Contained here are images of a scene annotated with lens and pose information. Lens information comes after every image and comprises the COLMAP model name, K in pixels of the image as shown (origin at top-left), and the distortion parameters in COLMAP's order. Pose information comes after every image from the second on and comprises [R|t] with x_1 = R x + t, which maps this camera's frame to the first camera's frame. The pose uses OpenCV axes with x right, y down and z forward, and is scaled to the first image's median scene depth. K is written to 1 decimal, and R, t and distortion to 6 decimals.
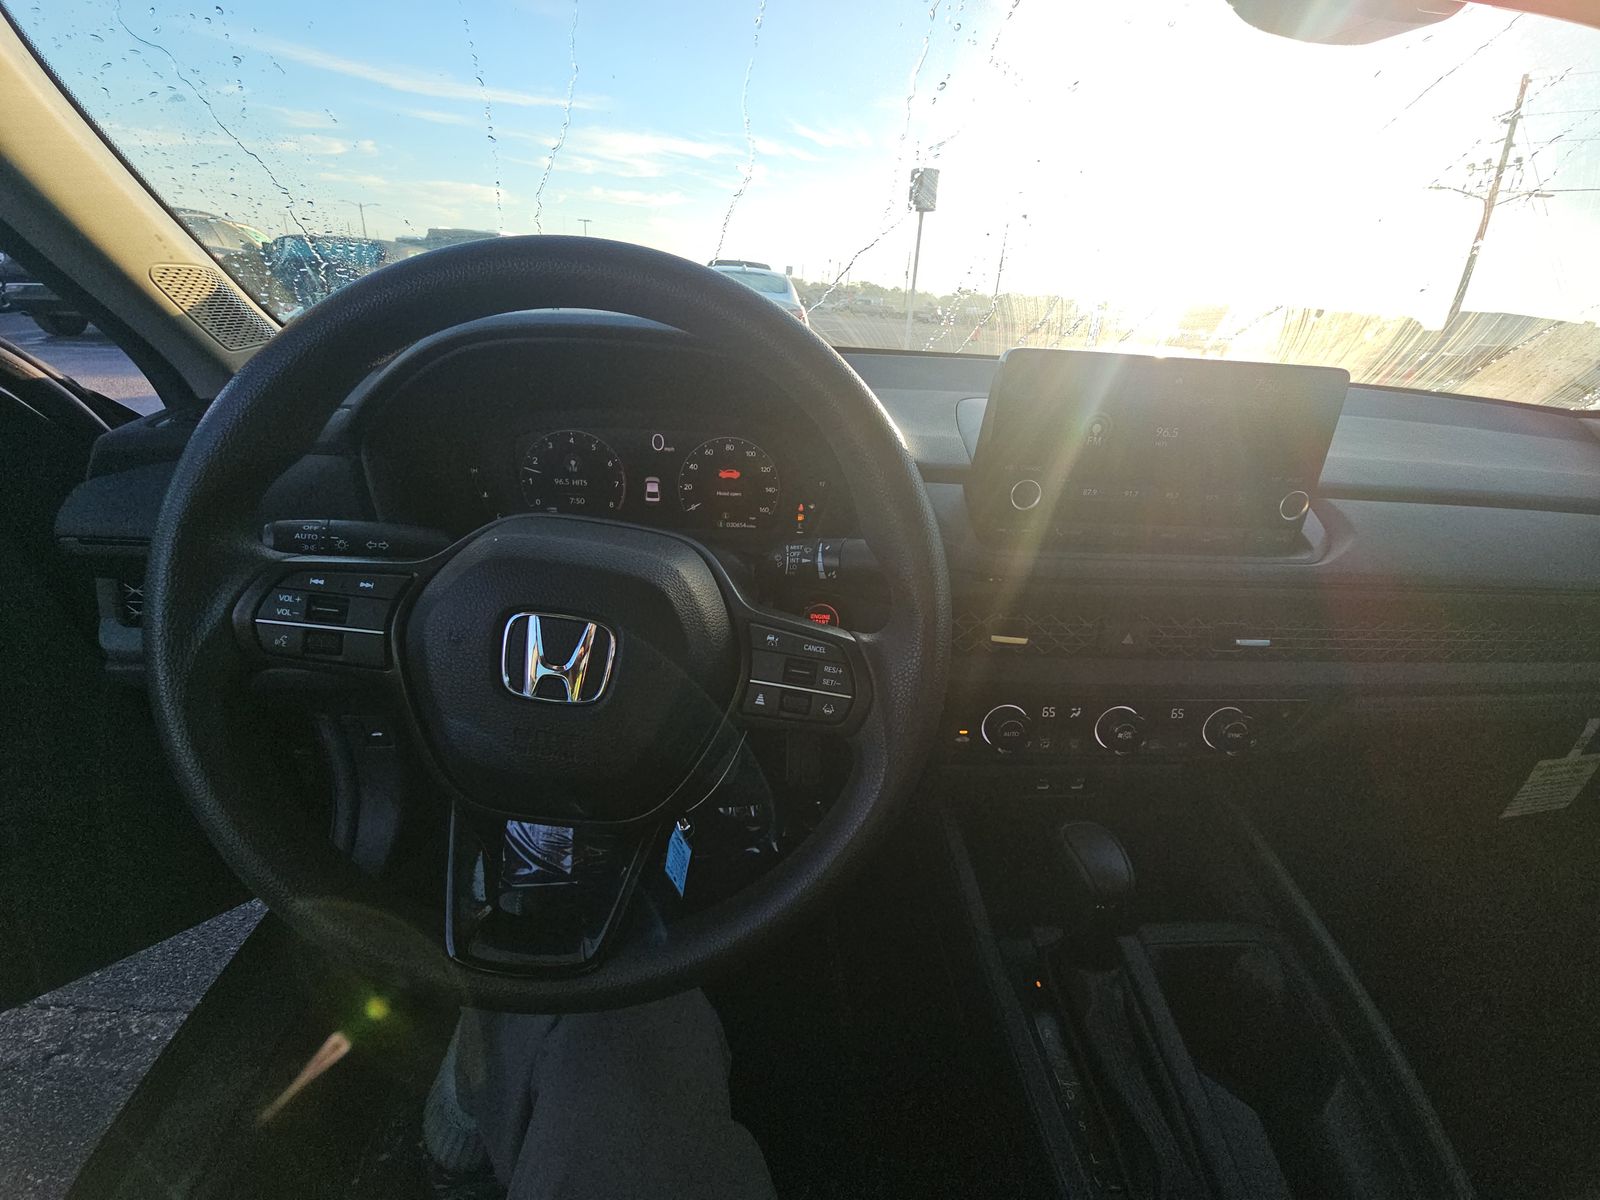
lens RADIAL K [[654.1, 0, 804.3], [0, 654.1, 609.7], [0, 0, 1]] dist [0.003527, -0.005781]
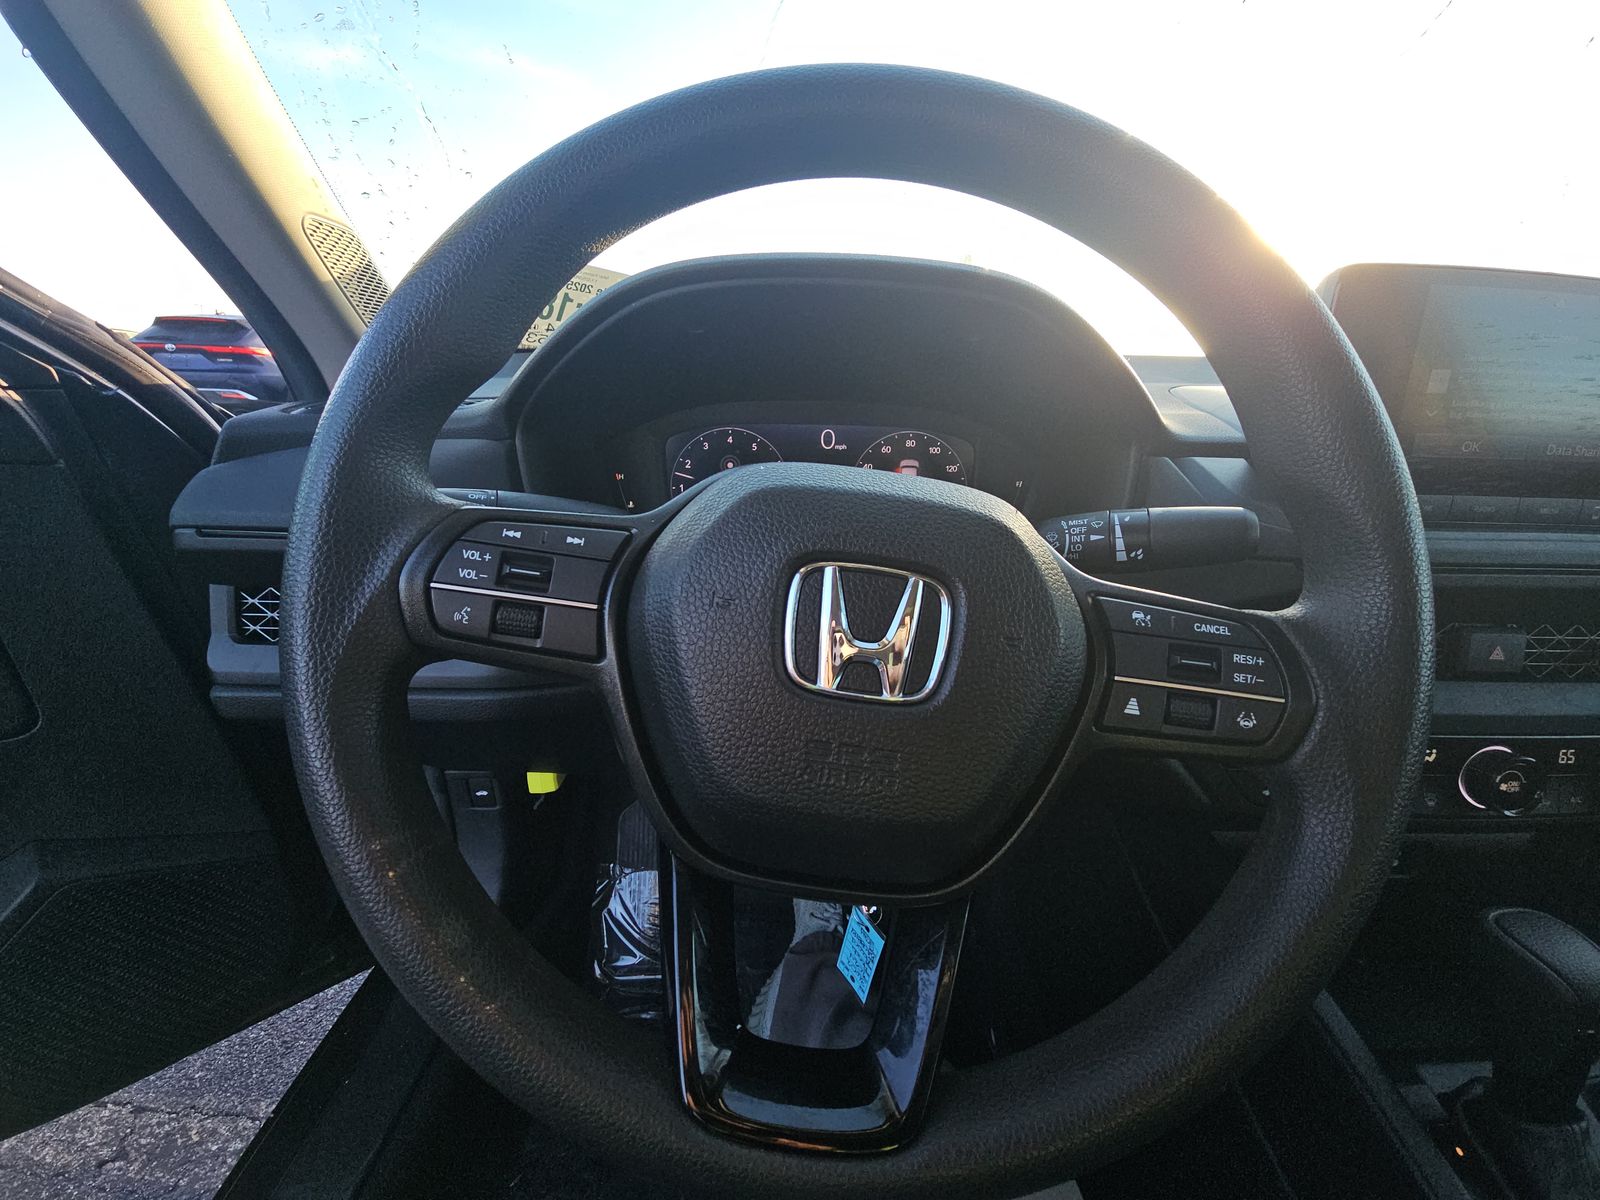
lens RADIAL K [[654.1, 0, 794.1], [0, 654.1, 614.3], [0, 0, 1]] dist [0.003527, -0.005781]
pose [[0.996494, -0.016602, -0.082001, -0.235125], [0.007467, 0.993852, -0.110469, 0.076698], [0.083331, 0.109469, 0.990491, 0.203040]]
